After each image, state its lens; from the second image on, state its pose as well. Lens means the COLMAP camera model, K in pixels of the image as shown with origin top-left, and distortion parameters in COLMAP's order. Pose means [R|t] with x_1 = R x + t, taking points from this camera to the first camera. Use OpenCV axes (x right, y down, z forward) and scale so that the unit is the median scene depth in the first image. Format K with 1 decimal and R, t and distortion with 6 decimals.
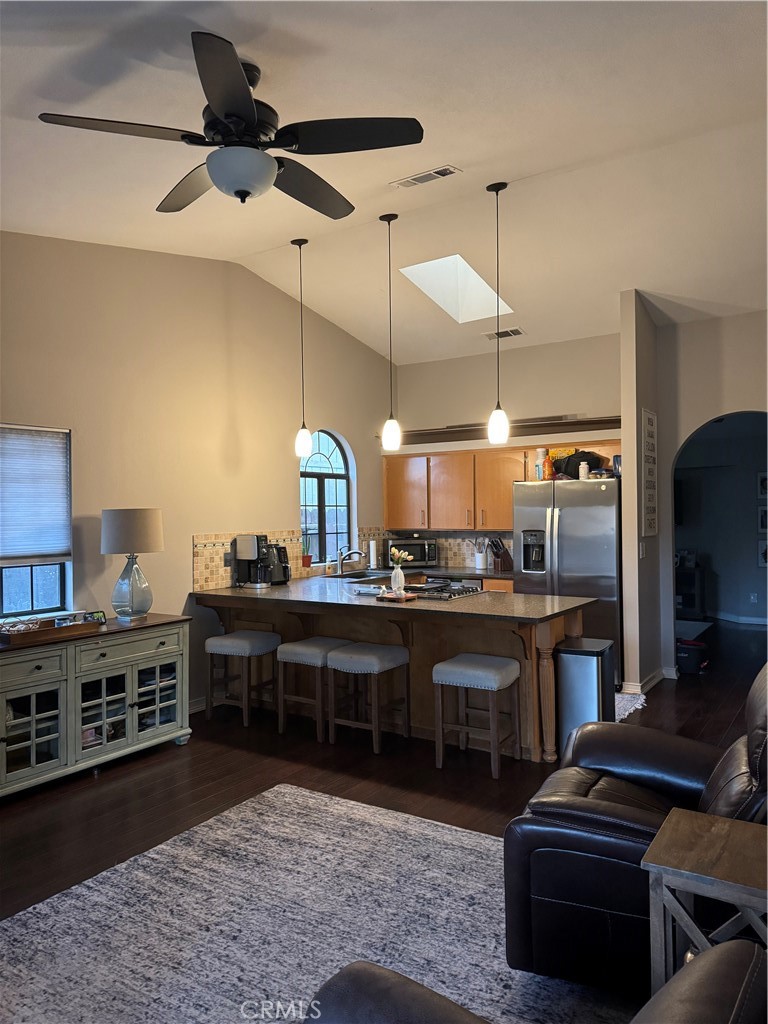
lens RADIAL K [[713.9, 0, 384.9], [0, 713.9, 514.5], [0, 0, 1]] dist [0.026739, -0.014519]
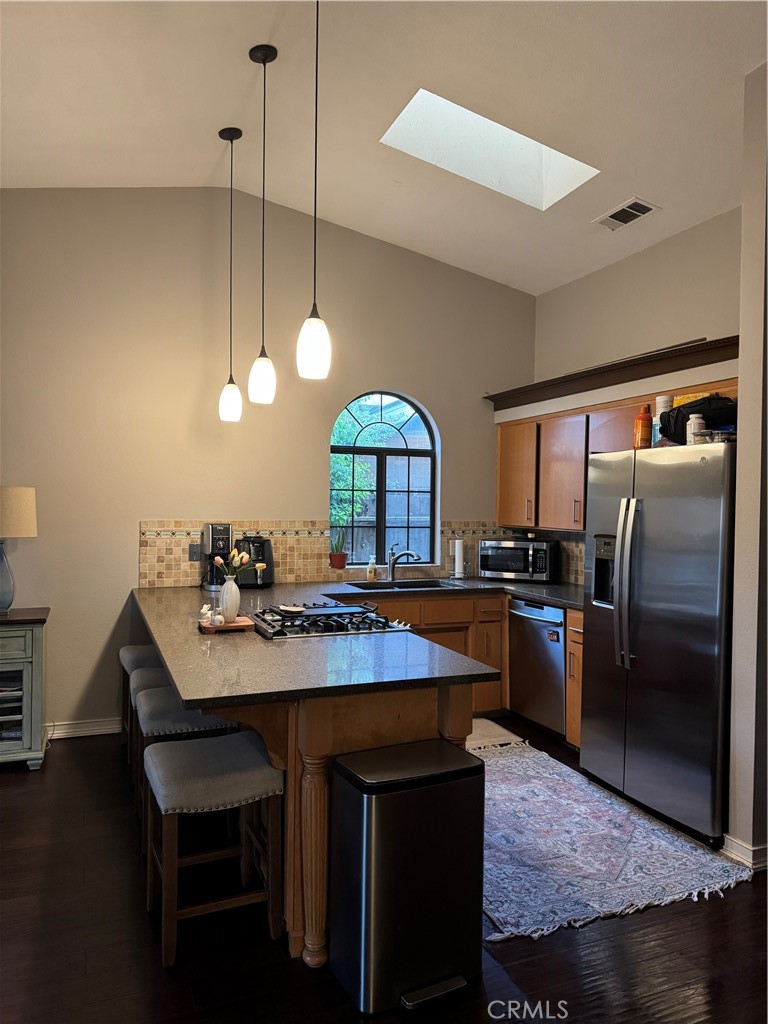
lens RADIAL K [[713.9, 0, 384.1], [0, 713.9, 519.1], [0, 0, 1]] dist [0.026739, -0.014519]
pose [[0.827213, 0.033113, -0.560912, 0.531457], [-0.024451, 0.999438, 0.022942, 0.000575], [0.561357, -0.005263, 0.827557, 0.556865]]
